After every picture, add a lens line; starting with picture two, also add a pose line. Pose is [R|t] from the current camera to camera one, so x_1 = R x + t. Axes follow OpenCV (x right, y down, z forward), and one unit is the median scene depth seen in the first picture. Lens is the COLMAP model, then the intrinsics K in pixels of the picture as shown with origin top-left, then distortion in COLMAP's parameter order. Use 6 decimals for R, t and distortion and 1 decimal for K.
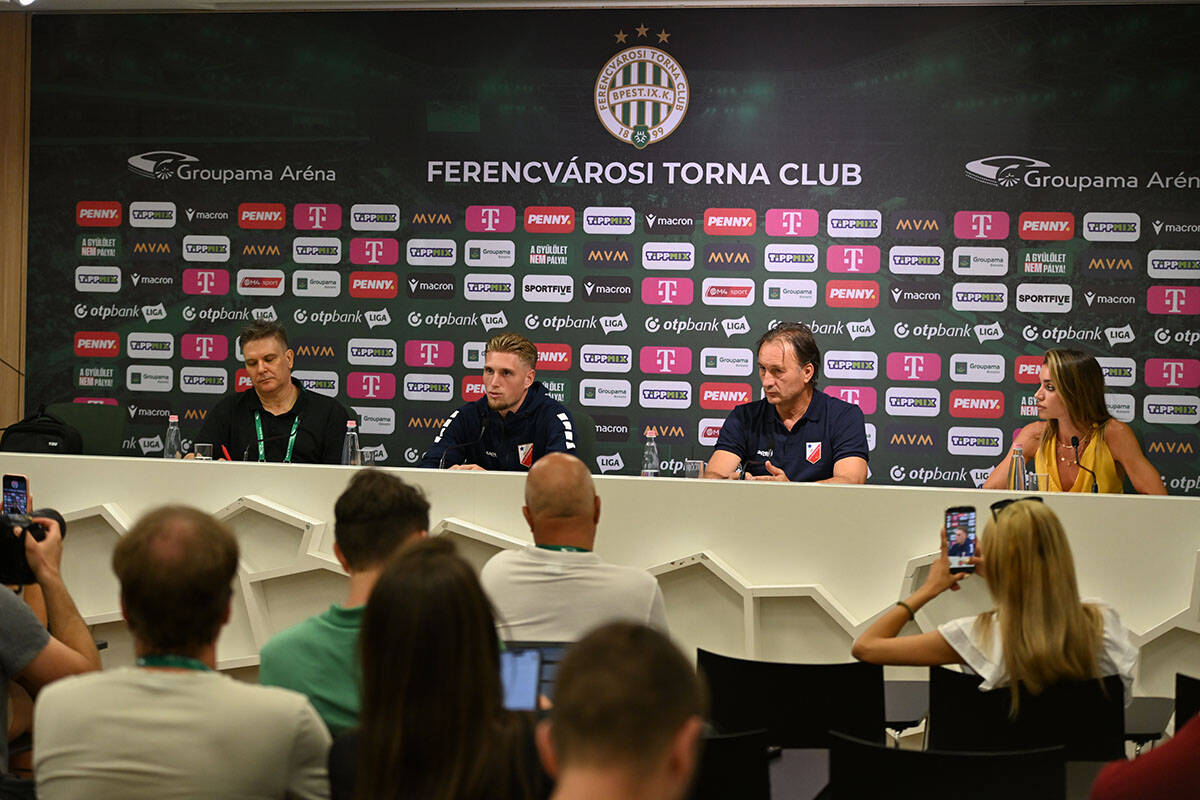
lens RADIAL K [[2916.9, 0, 591.5], [0, 2916.9, 403.5], [0, 0, 1]] dist [-0.222828, 0.000000]
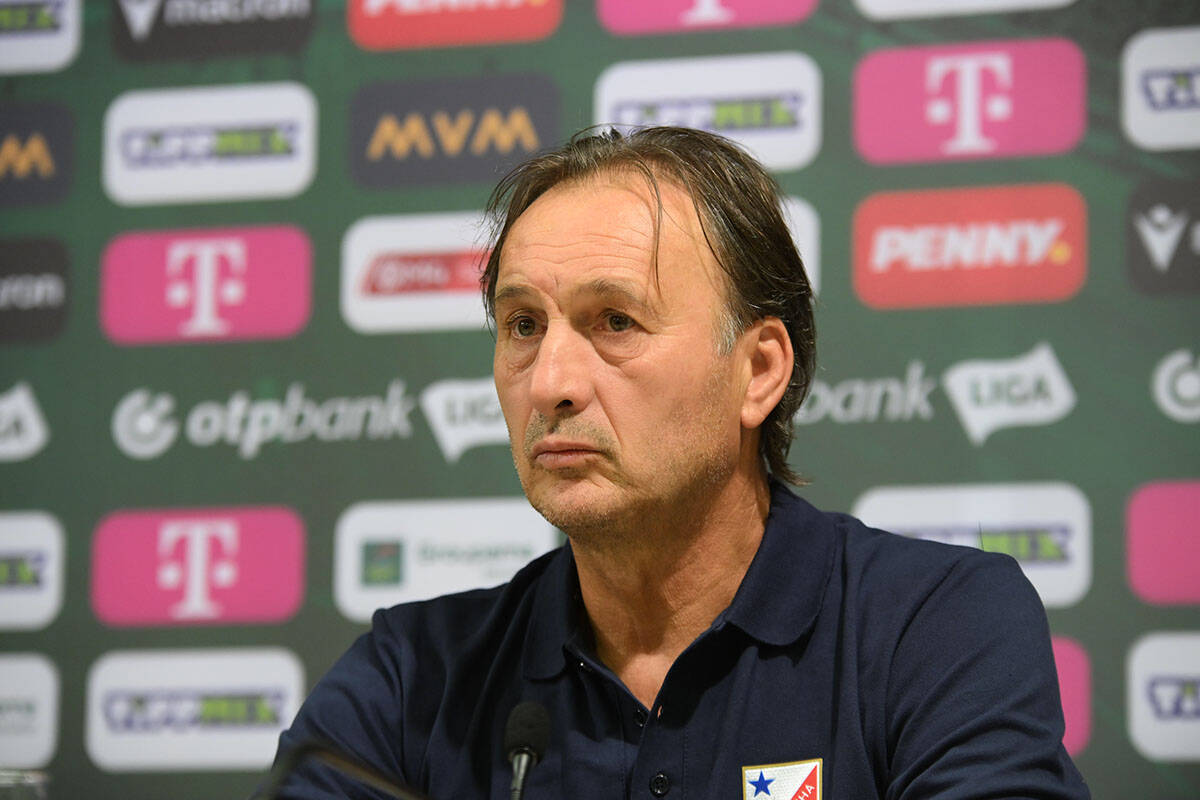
lens RADIAL K [[4576.4, 0, 558.9], [0, 4576.4, 320.7], [0, 0, 1]] dist [0.413120, 0.000000]
pose [[0.999865, -0.014961, 0.006828, 0.052961], [0.015937, 0.983914, -0.177929, 0.033071], [-0.004056, 0.178013, 0.984020, 0.624687]]
